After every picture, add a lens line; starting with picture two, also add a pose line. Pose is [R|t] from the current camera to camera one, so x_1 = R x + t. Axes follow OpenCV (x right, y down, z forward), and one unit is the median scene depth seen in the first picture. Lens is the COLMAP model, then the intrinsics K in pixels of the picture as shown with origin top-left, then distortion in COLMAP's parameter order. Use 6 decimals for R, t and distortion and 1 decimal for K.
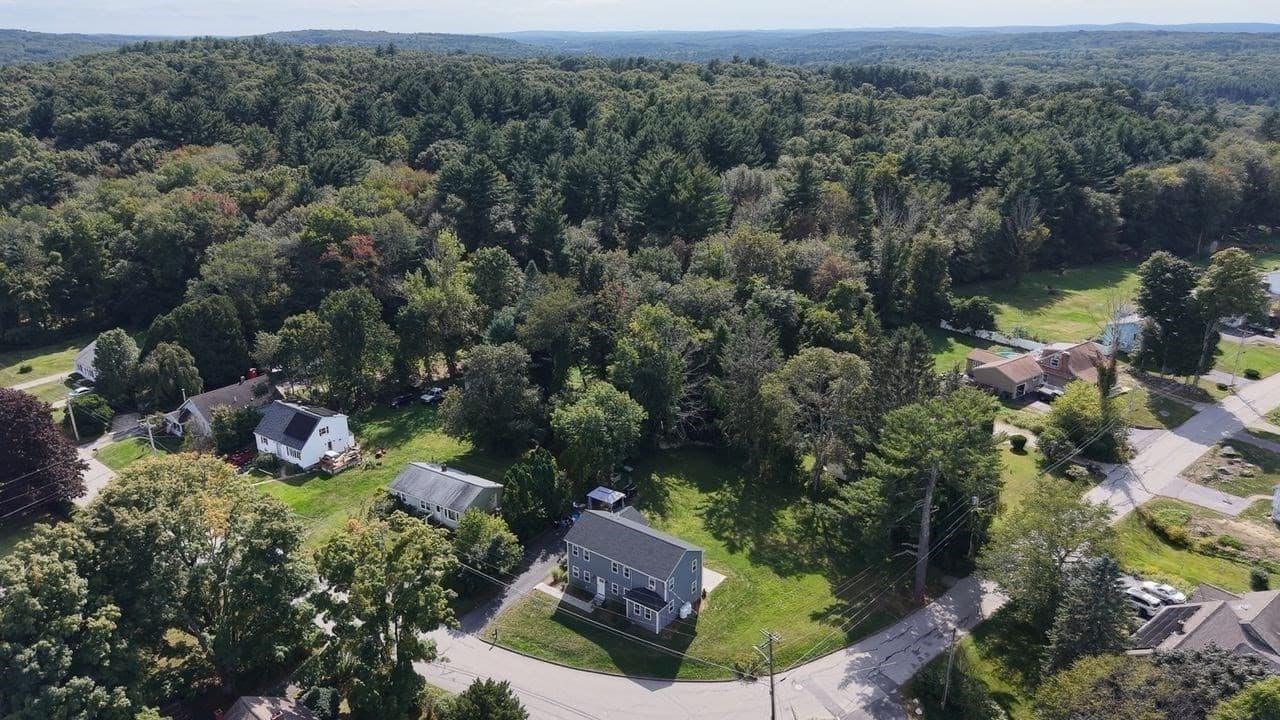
lens RADIAL K [[918.8, 0, 640.0], [0, 918.8, 360.0], [0, 0, 1]] dist [0.101790, -0.176540]
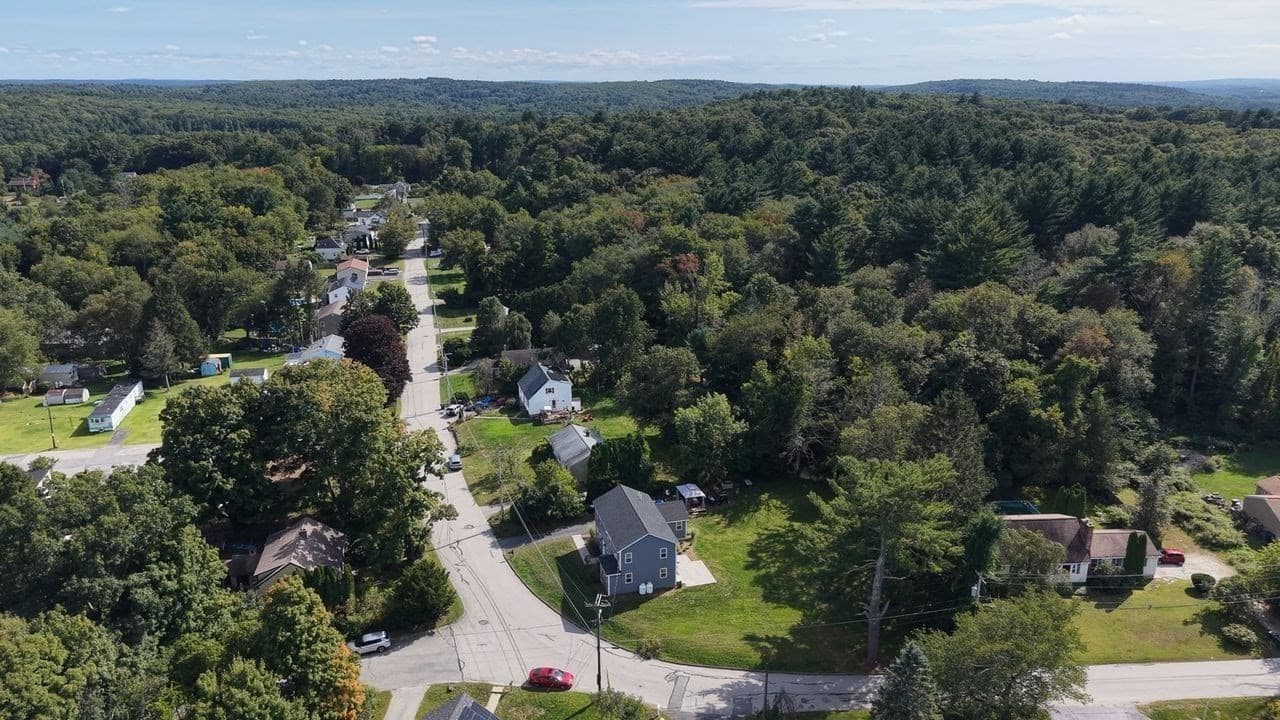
lens RADIAL K [[918.8, 0, 640.0], [0, 918.8, 360.0], [0, 0, 1]] dist [0.101790, -0.176540]
pose [[0.780360, 0.177792, -0.599523, 0.603886], [-0.206304, 0.978250, 0.021574, -0.021362], [0.590319, 0.106848, 0.800067, 0.062635]]
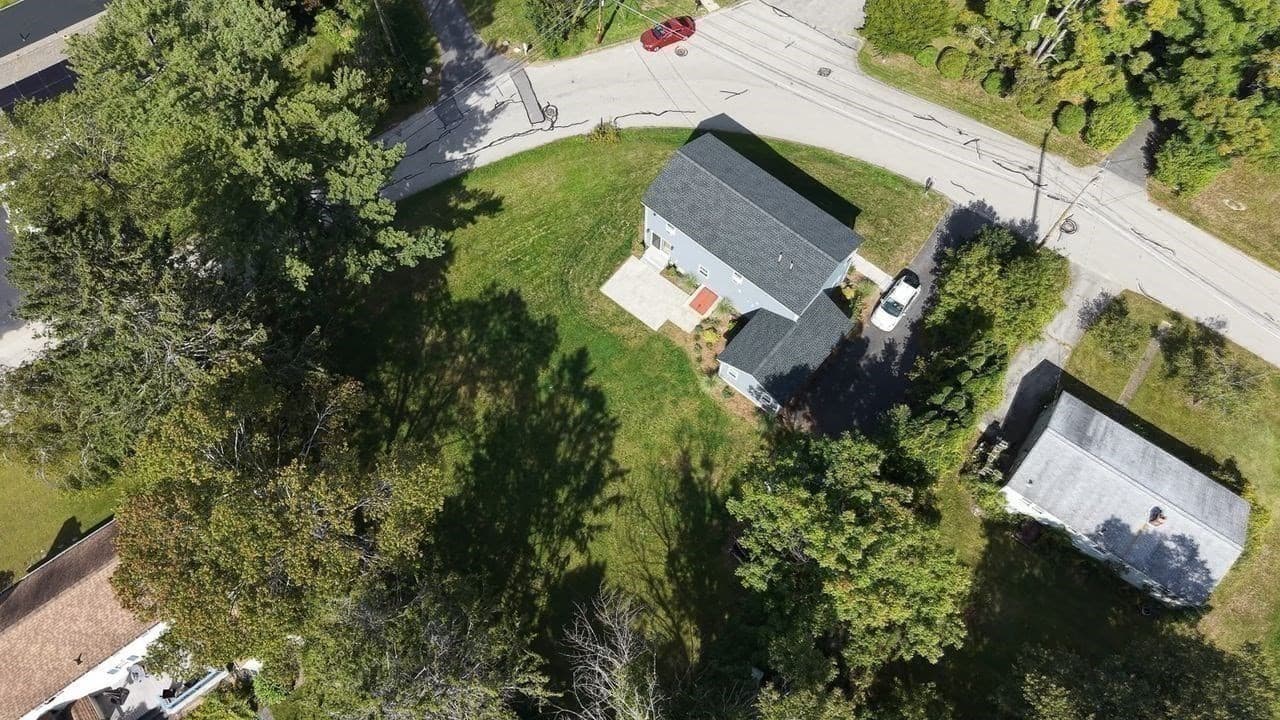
lens RADIAL K [[893.2, 0, 640.0], [0, 893.2, 360.0], [0, 0, 1]] dist [0.107134, -0.081426]
pose [[-0.996817, -0.079590, -0.004702, 0.064732], [-0.009370, 0.058383, 0.998250, -0.380437], [-0.079176, 0.995117, -0.058943, 1.055323]]
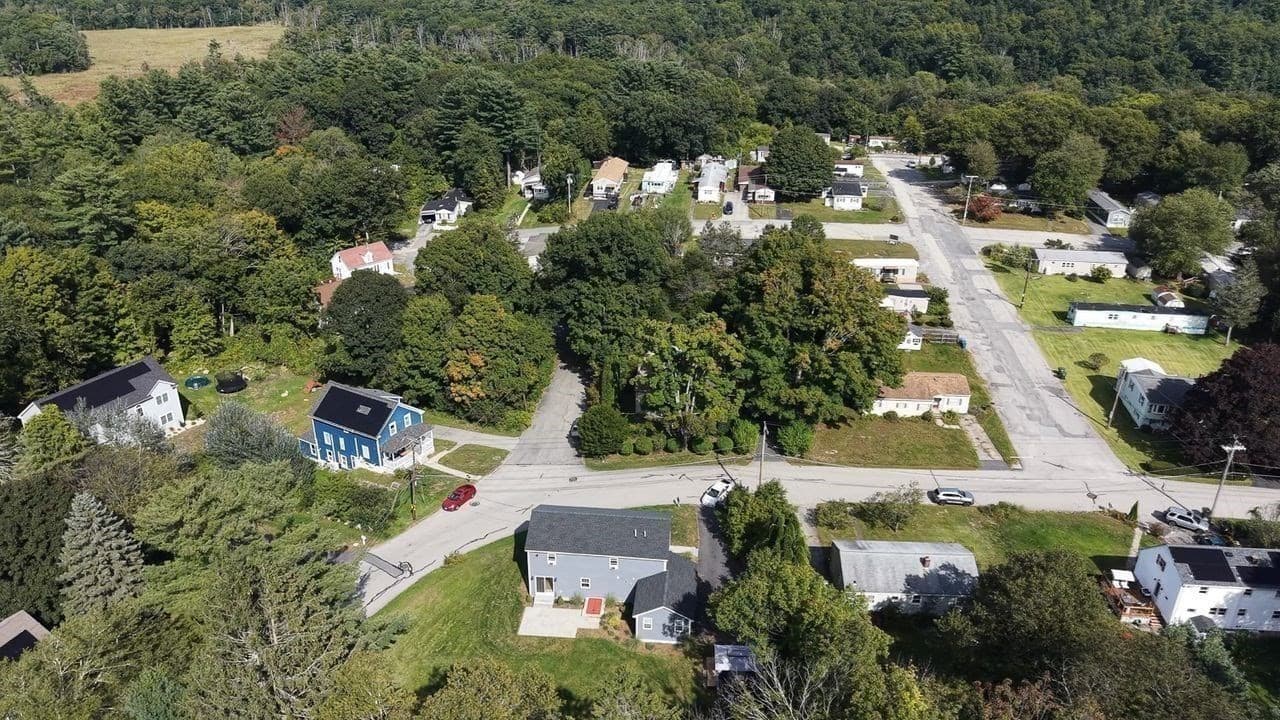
lens RADIAL K [[893.2, 0, 640.0], [0, 893.2, 360.0], [0, 0, 1]] dist [0.107134, -0.081426]
pose [[-0.863874, 0.201478, -0.461658, 0.310481], [-0.188295, 0.720905, 0.666964, -0.475039], [0.467191, 0.663101, -0.584834, 1.316318]]
